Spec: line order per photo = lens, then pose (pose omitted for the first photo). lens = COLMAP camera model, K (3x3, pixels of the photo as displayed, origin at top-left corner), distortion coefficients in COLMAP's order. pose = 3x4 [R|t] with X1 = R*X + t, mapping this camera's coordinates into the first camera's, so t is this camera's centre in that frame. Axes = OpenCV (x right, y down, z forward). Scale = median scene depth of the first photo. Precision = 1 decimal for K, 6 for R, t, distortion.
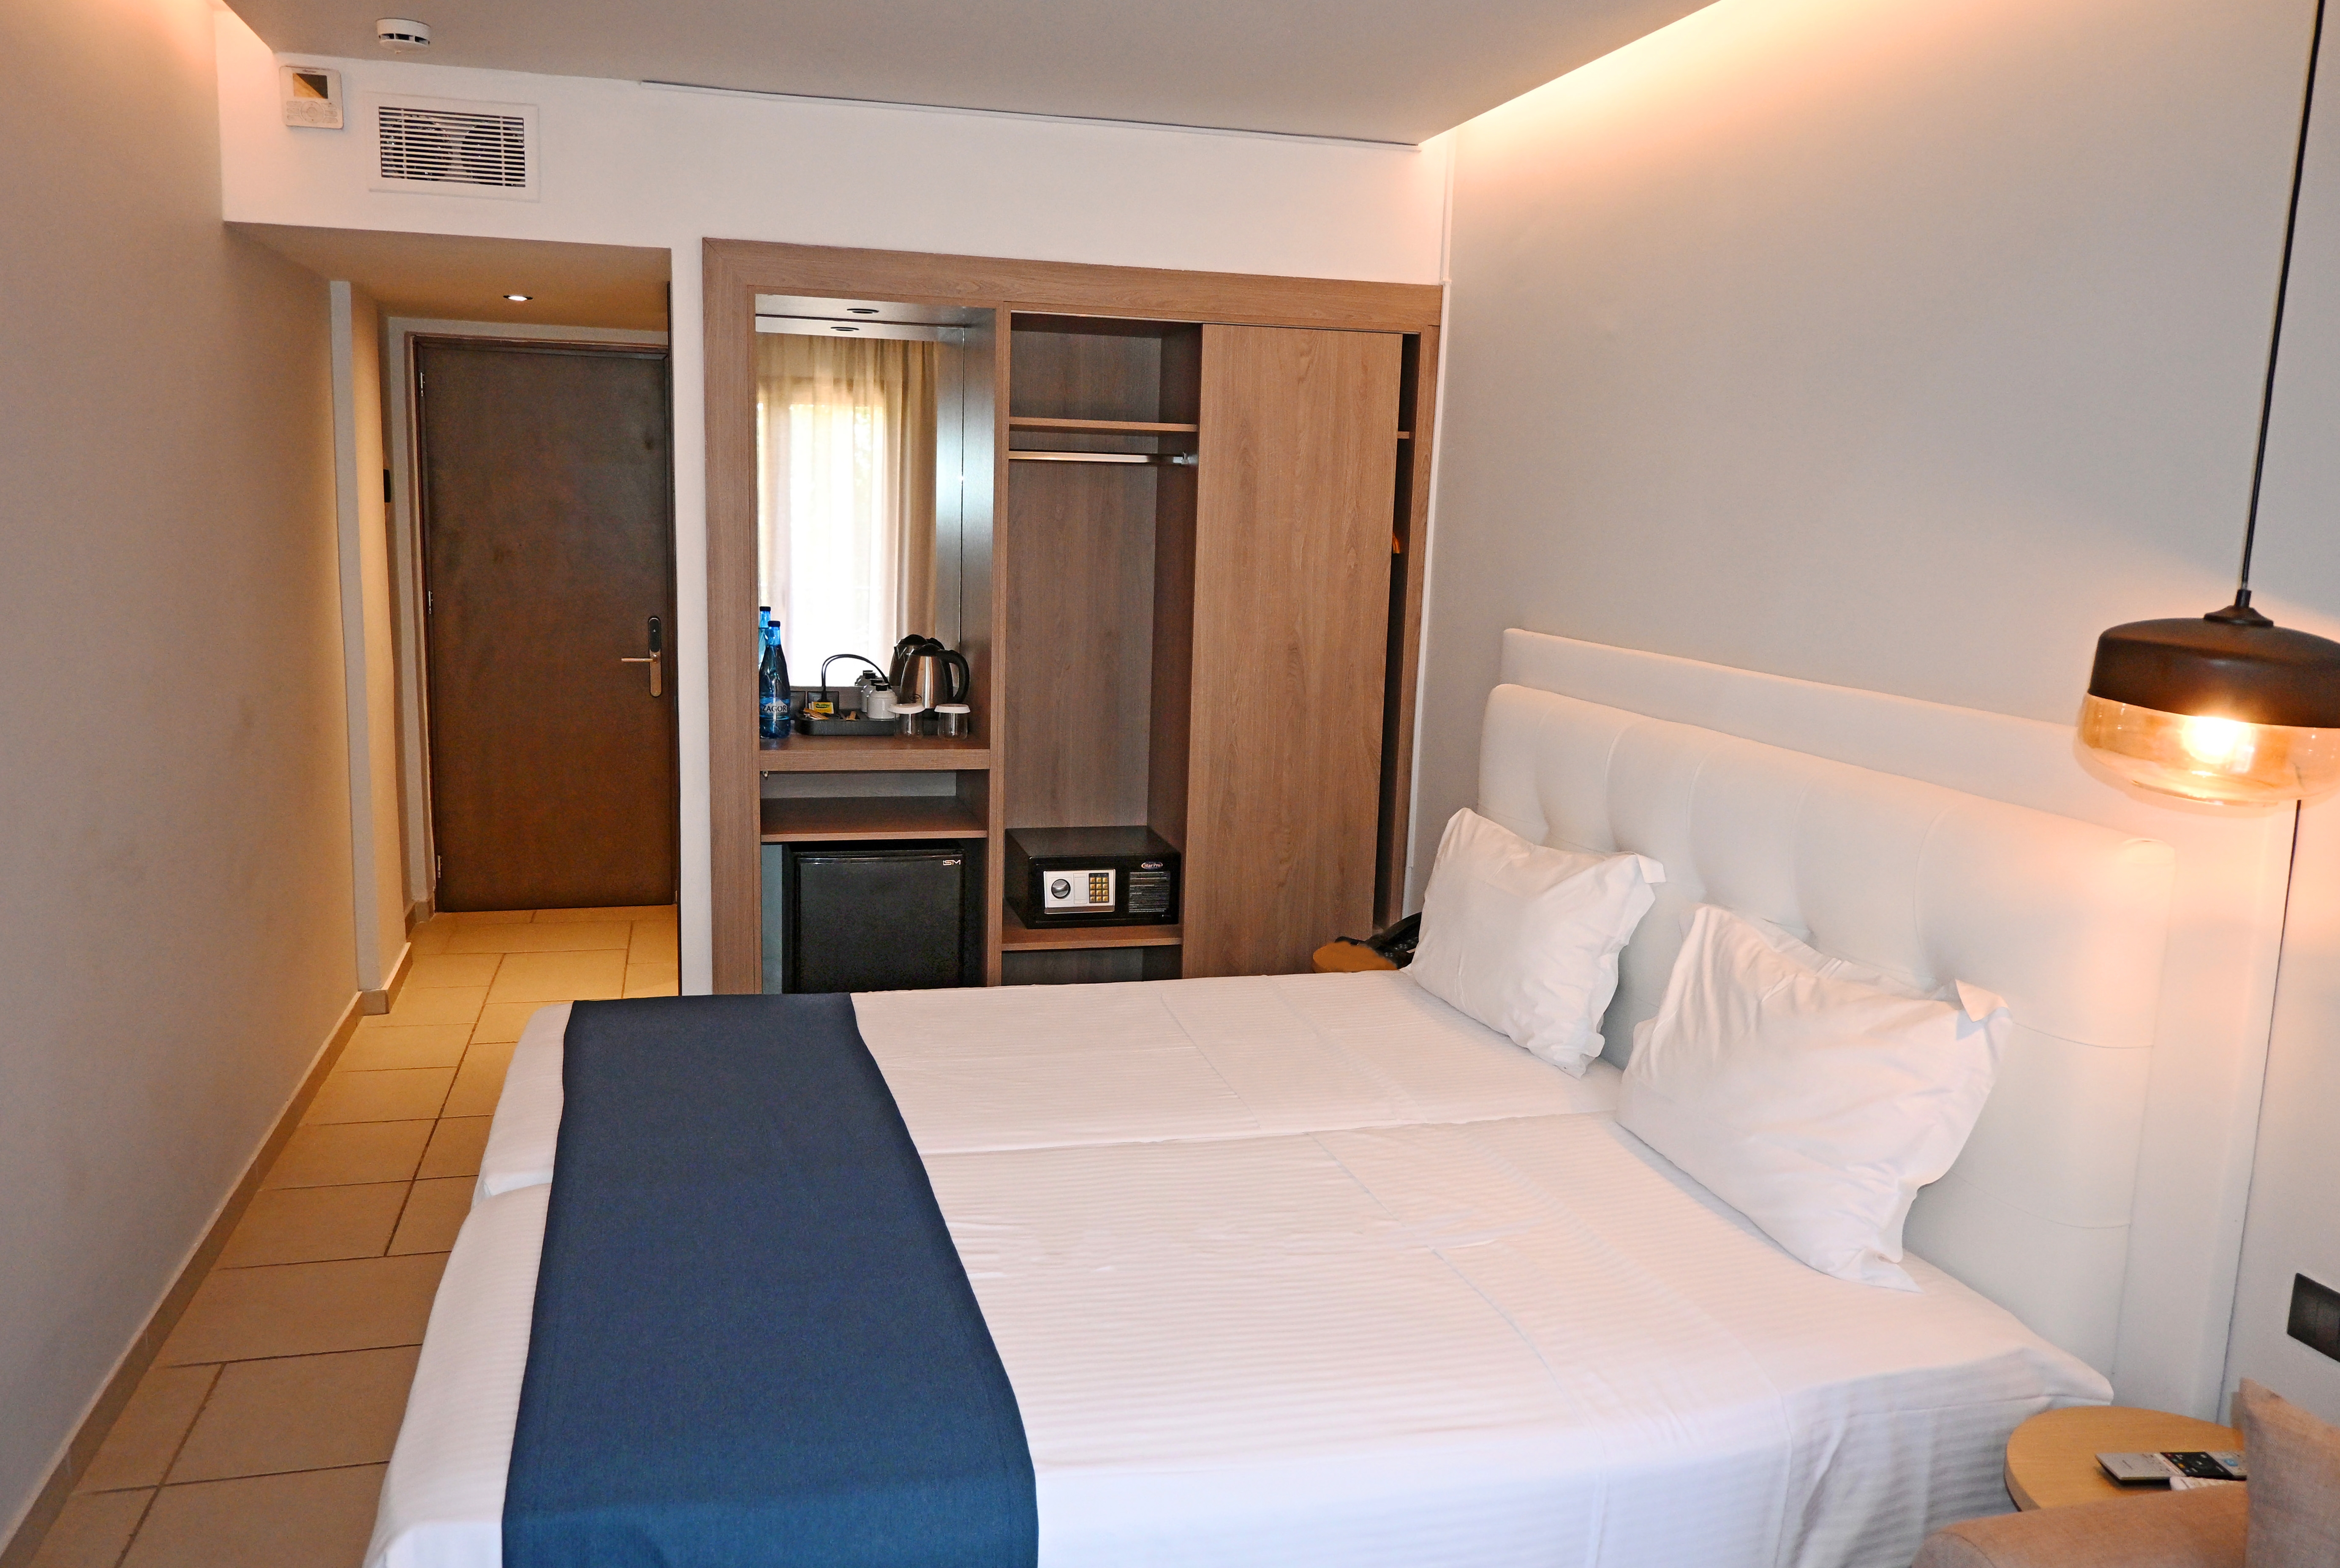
lens RADIAL K [[1795.6, 0, 1170.0], [0, 1795.6, 784.0], [0, 0, 1]] dist [-0.005926, -0.000902]
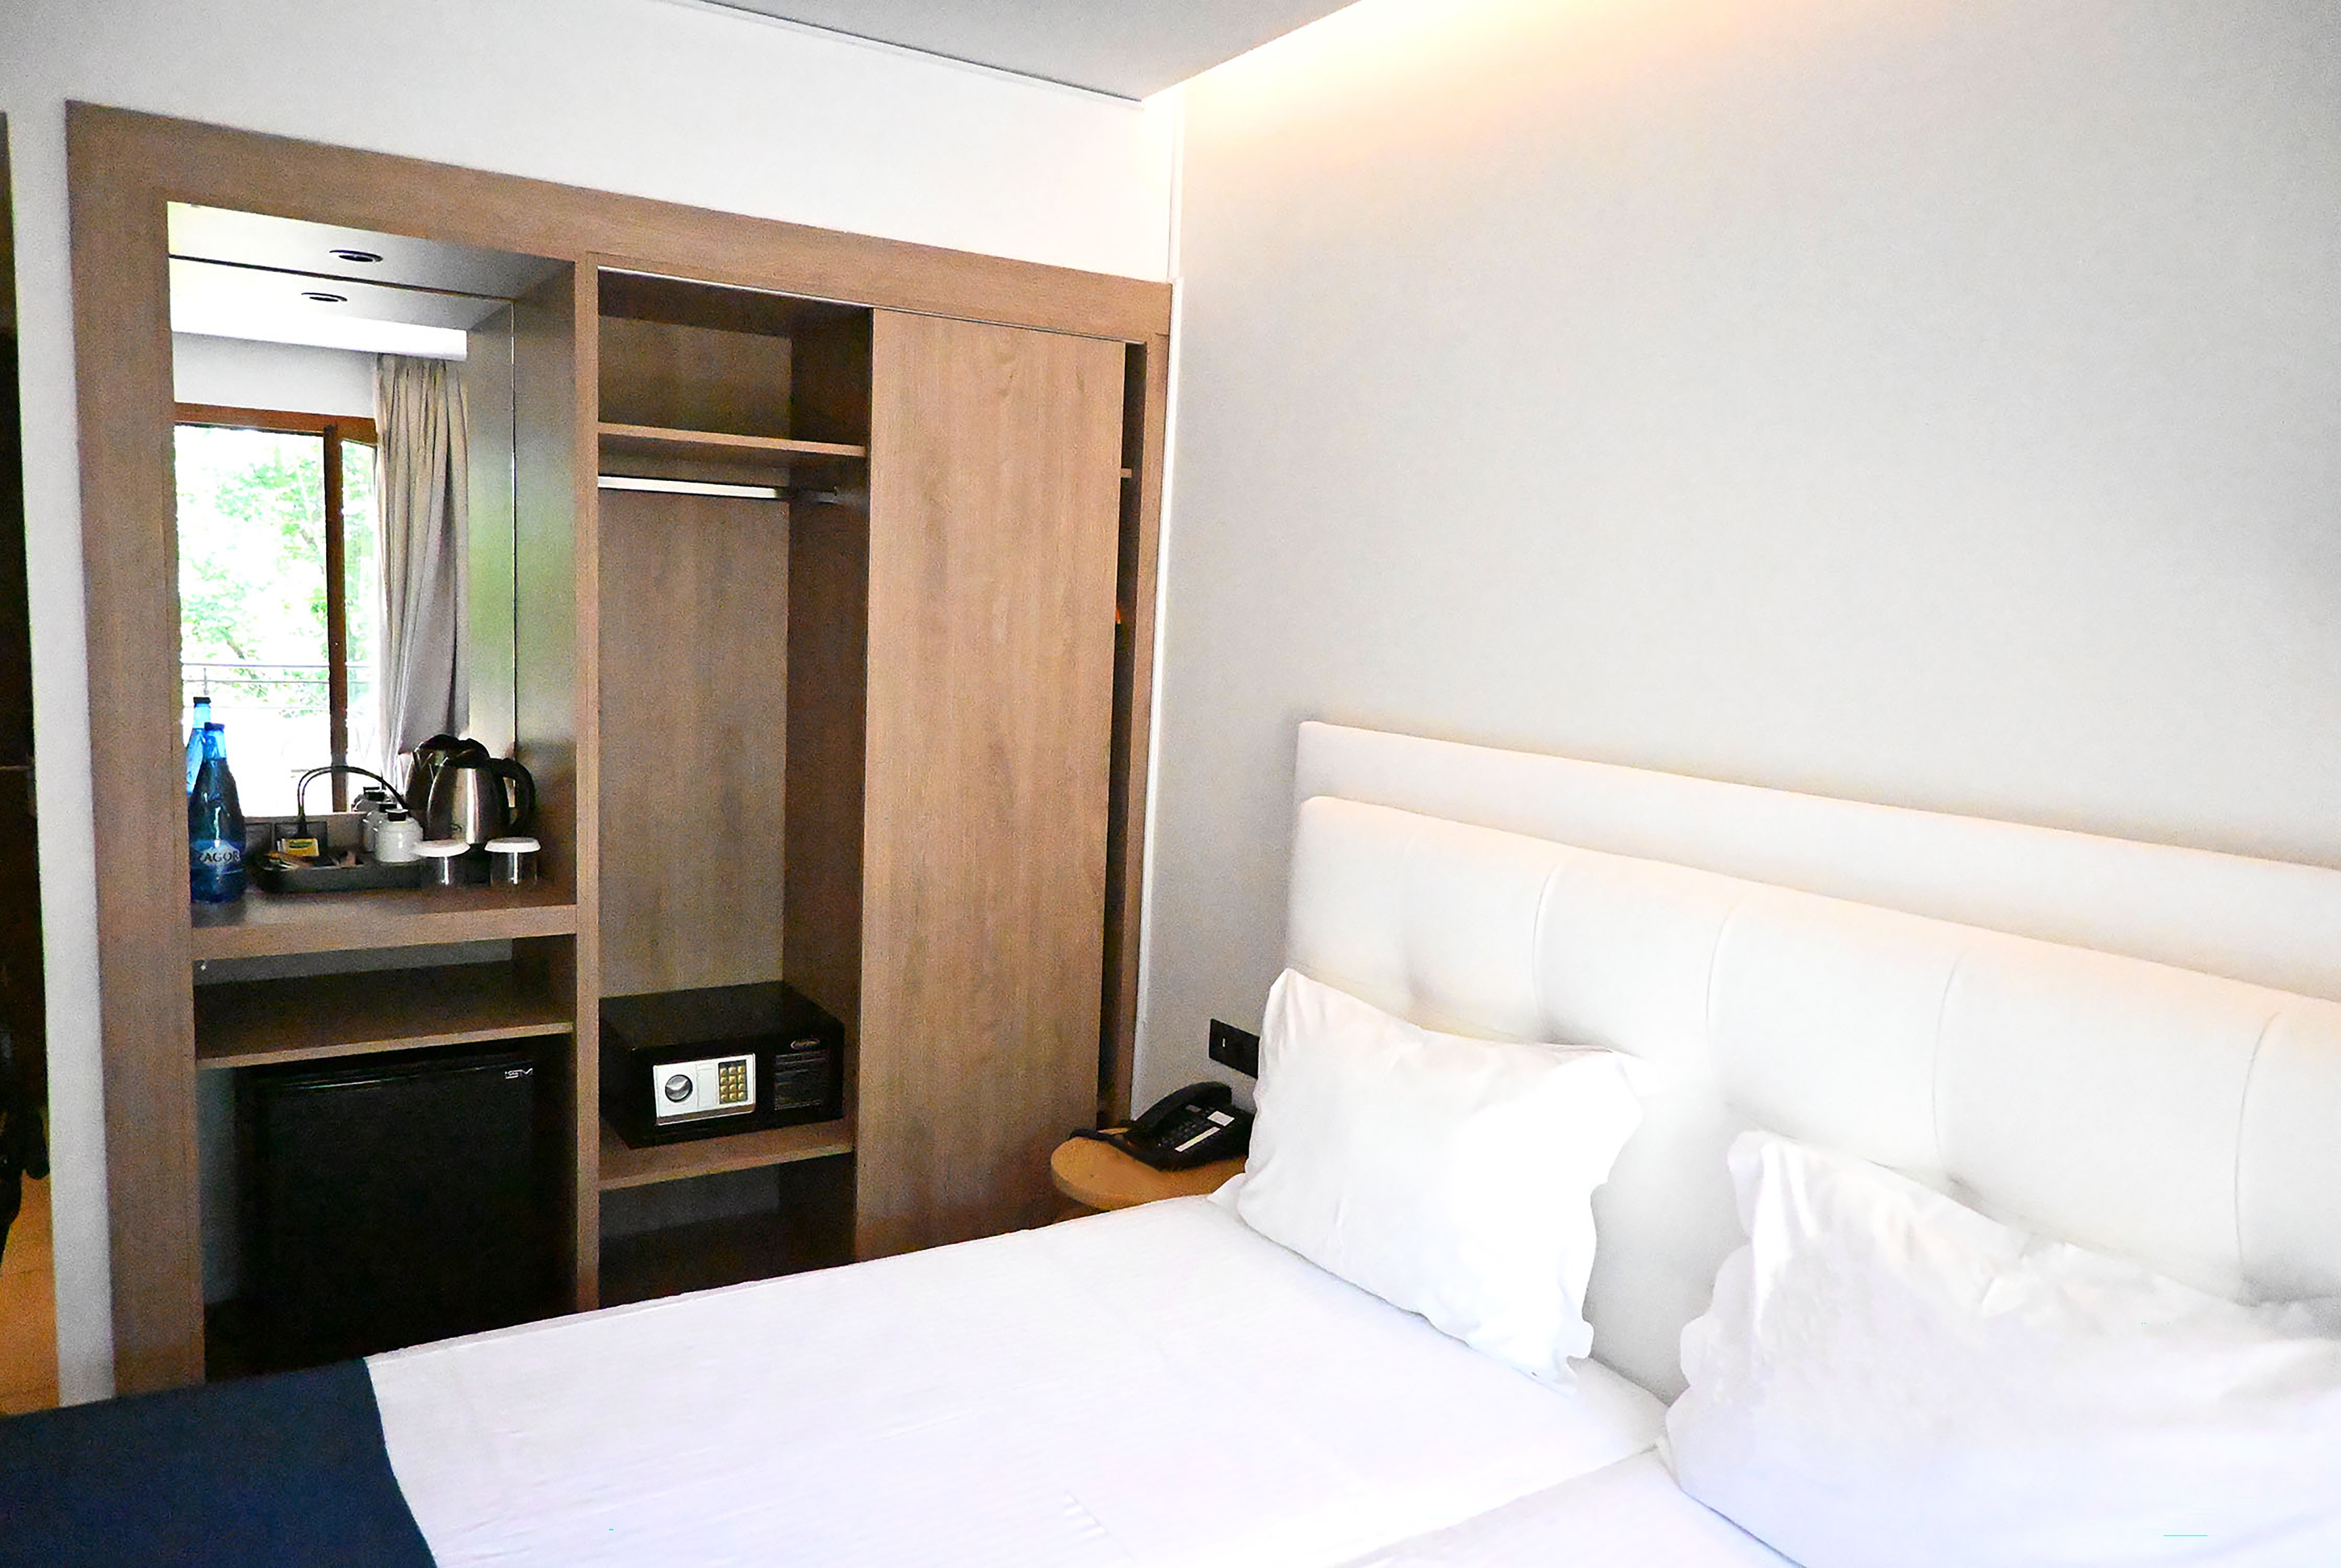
lens RADIAL K [[1594.2, 0, 1170.5], [0, 1594.2, 784.0], [0, 0, 1]] dist [0.000985, 0.004992]
pose [[0.951171, -0.024589, 0.307682, -0.068931], [0.033995, 0.999103, -0.025249, -0.041326], [-0.306785, 0.034476, 0.951154, 0.341222]]
